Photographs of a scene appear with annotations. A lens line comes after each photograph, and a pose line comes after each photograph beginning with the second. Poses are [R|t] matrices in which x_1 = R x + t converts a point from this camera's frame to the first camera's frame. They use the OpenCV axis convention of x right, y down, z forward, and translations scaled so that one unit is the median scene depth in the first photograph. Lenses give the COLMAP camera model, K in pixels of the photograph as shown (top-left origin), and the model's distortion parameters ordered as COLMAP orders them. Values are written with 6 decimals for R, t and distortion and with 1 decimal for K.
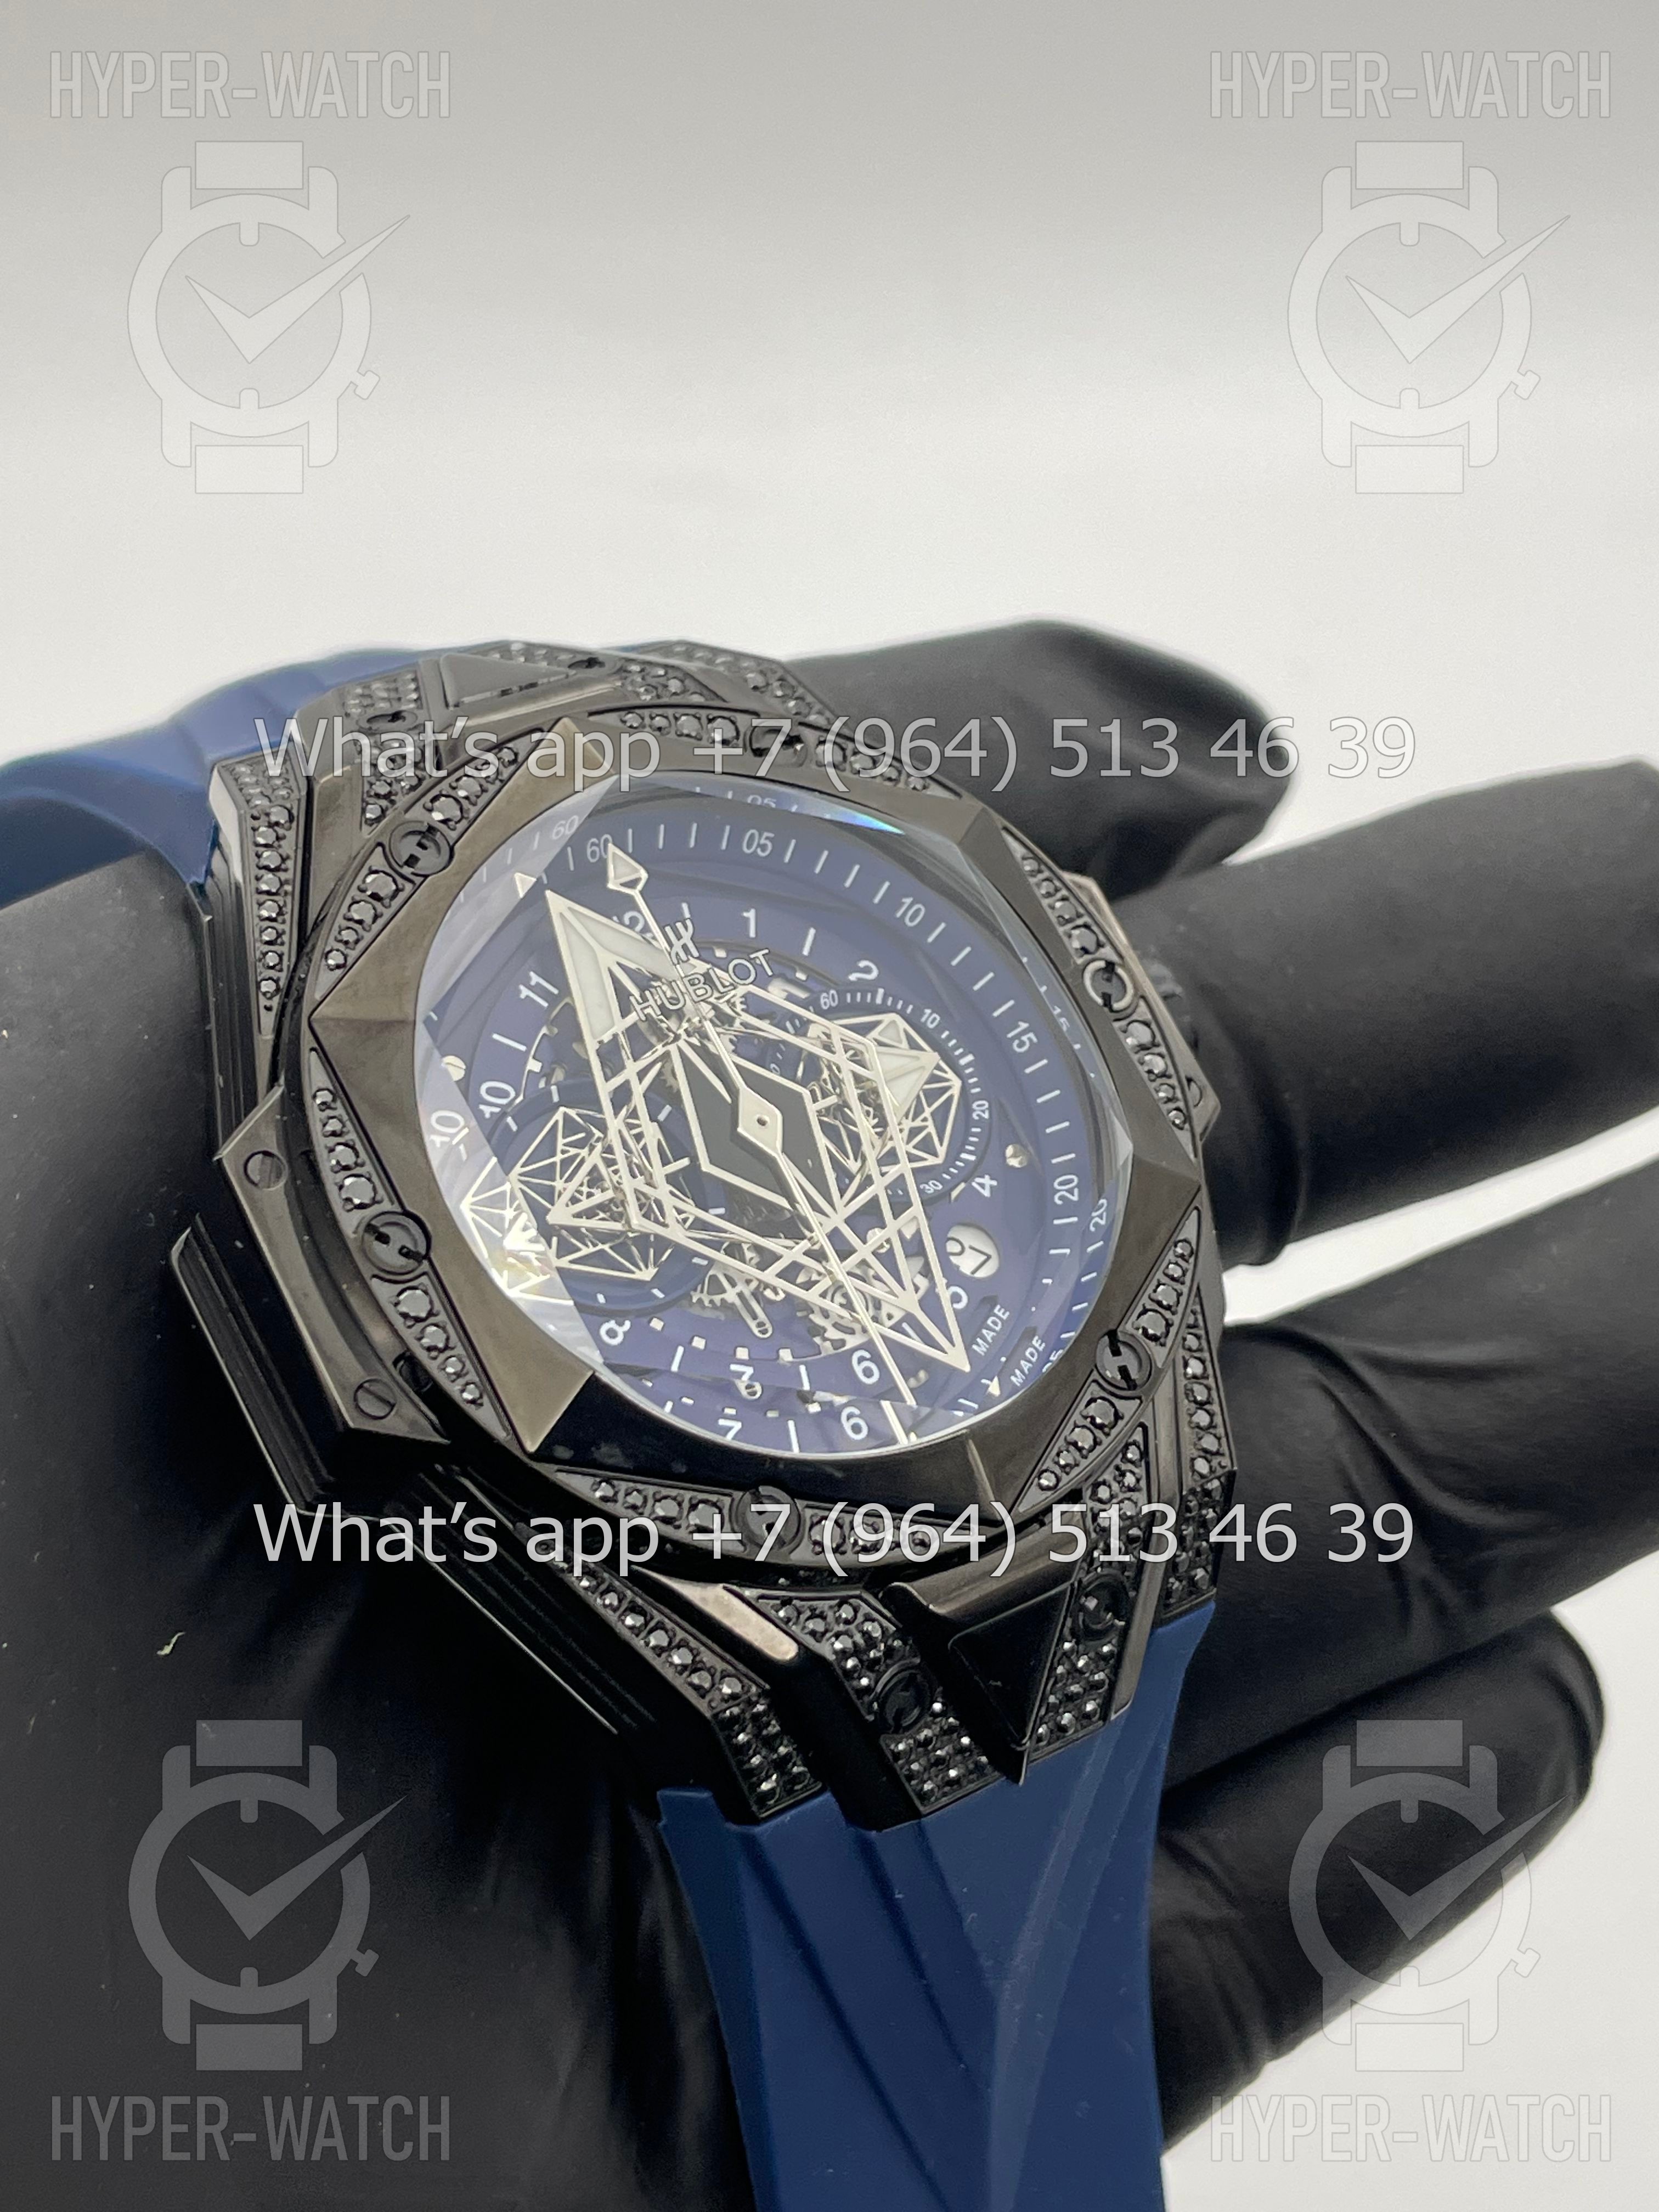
lens RADIAL K [[3442.9, 0, 826.5], [0, 3442.9, 1105.5], [0, 0, 1]] dist [0.107301, 0.000000]
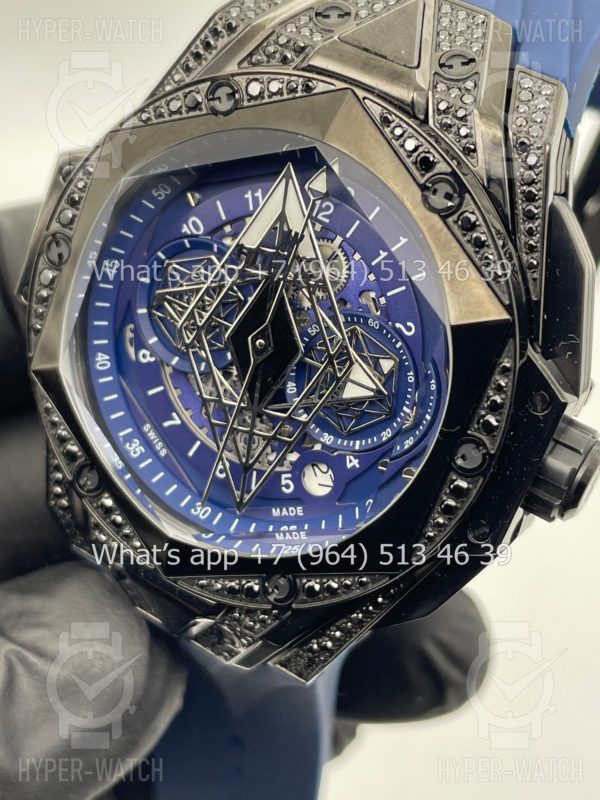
lens RADIAL K [[1245.2, 0, 306.2], [0, 1245.2, 391.1], [0, 0, 1]] dist [0.107301, 0.000000]
pose [[0.384235, 0.802269, -0.456867, 0.304970], [-0.387809, 0.589332, 0.708725, -0.448357], [0.837835, -0.095140, 0.537570, 0.668313]]
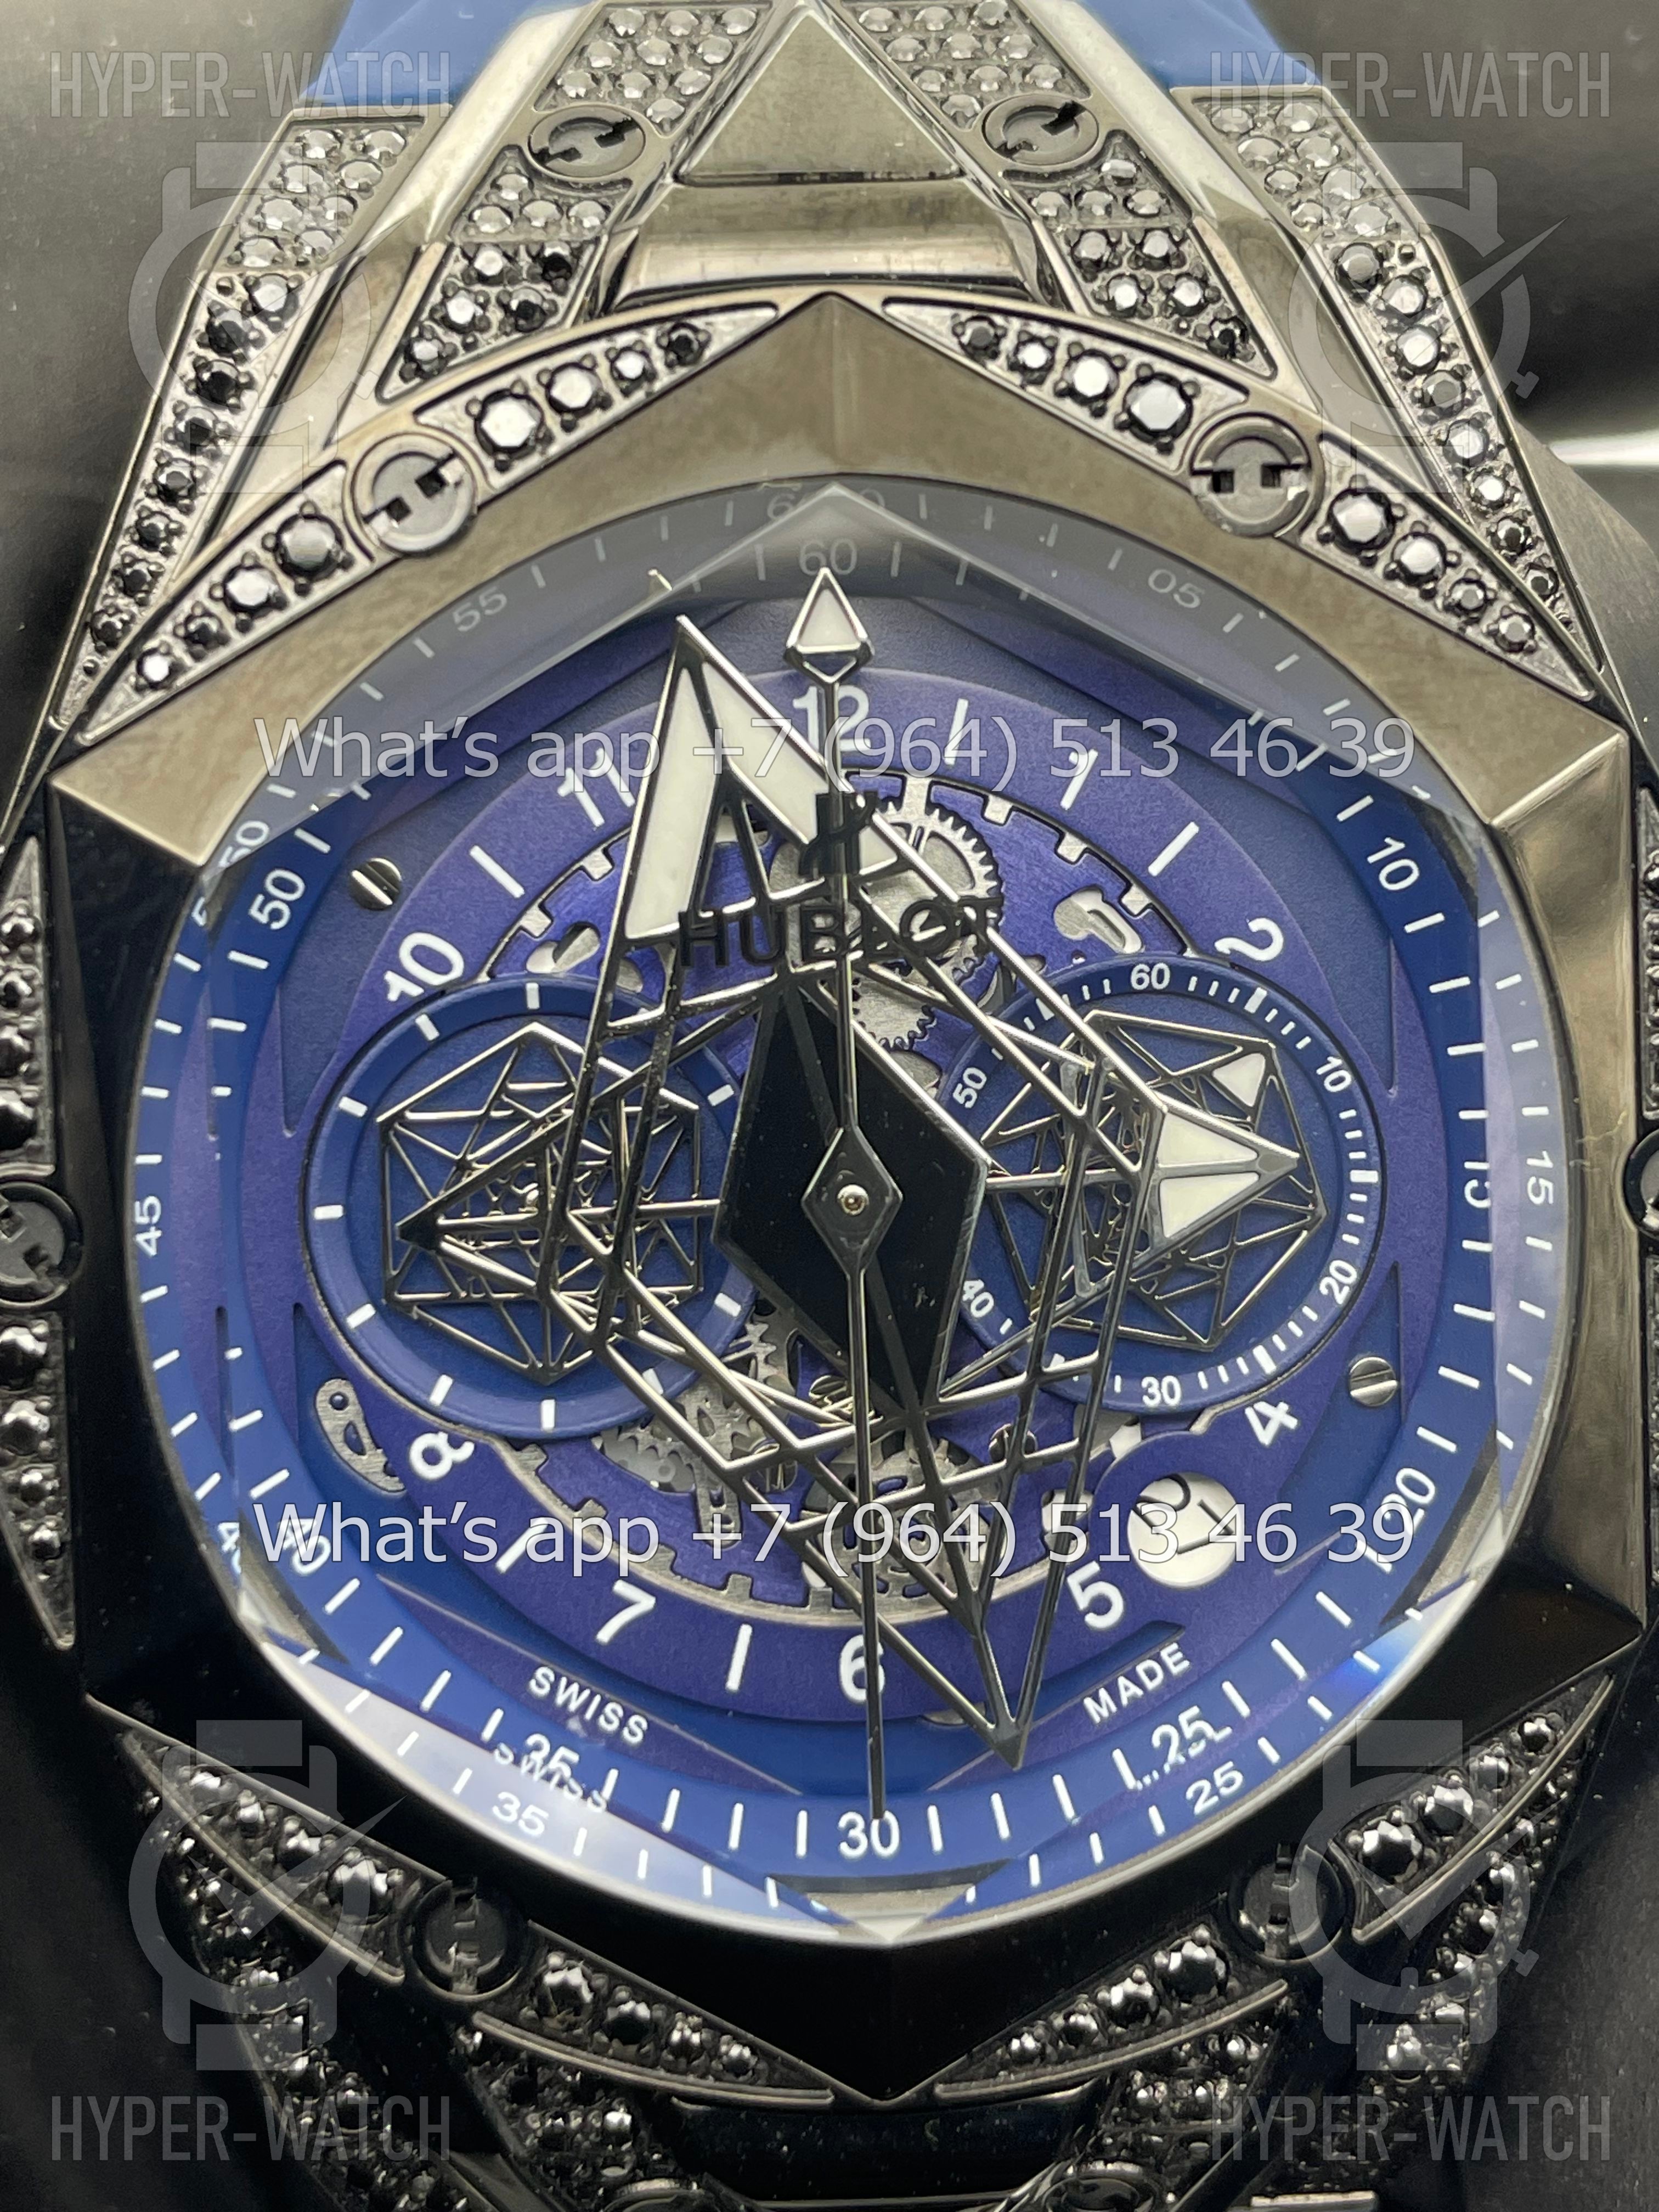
lens RADIAL K [[3442.9, 0, 840.2], [0, 3442.9, 1092.7], [0, 0, 1]] dist [0.107301, 0.000000]
pose [[0.838231, 0.457883, -0.296162, 0.129000], [-0.285459, 0.831185, 0.477121, -0.262211], [0.464631, -0.315396, 0.827432, 0.563250]]
